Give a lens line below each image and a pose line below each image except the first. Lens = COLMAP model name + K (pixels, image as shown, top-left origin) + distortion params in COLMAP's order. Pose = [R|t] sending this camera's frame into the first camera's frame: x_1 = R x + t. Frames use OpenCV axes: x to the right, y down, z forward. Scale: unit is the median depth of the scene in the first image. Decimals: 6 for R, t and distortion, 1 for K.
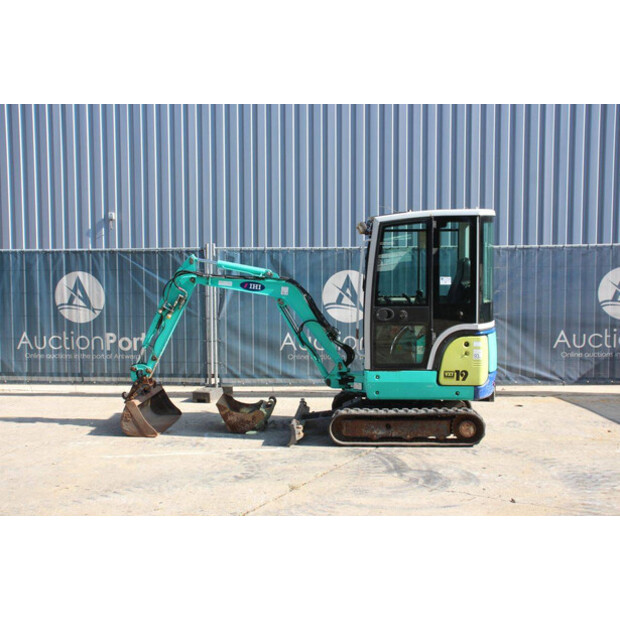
lens RADIAL K [[786.4, 0, 294.5], [0, 786.4, 311.4], [0, 0, 1]] dist [0.009059, 0.060679]
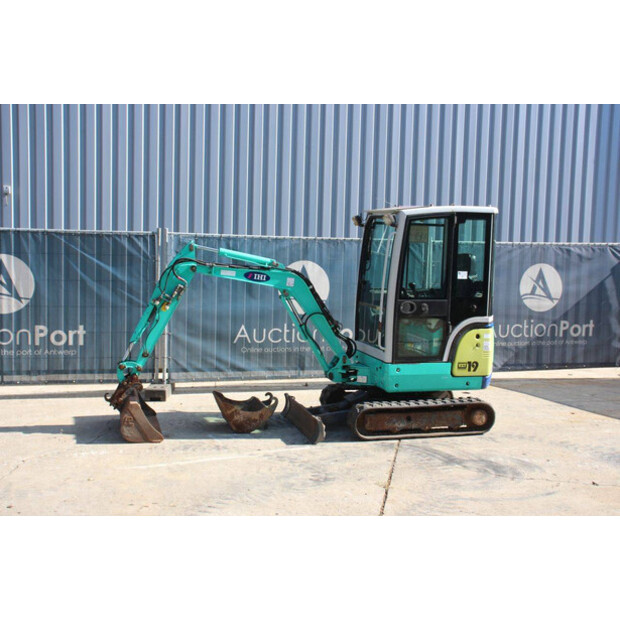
lens RADIAL K [[786.4, 0, 294.5], [0, 786.4, 311.4], [0, 0, 1]] dist [0.009059, 0.060679]
pose [[0.937604, 0.001582, 0.347701, -0.363627], [-0.007686, 0.999840, 0.016176, -0.006249], [-0.347620, -0.017839, 0.937466, 0.106012]]
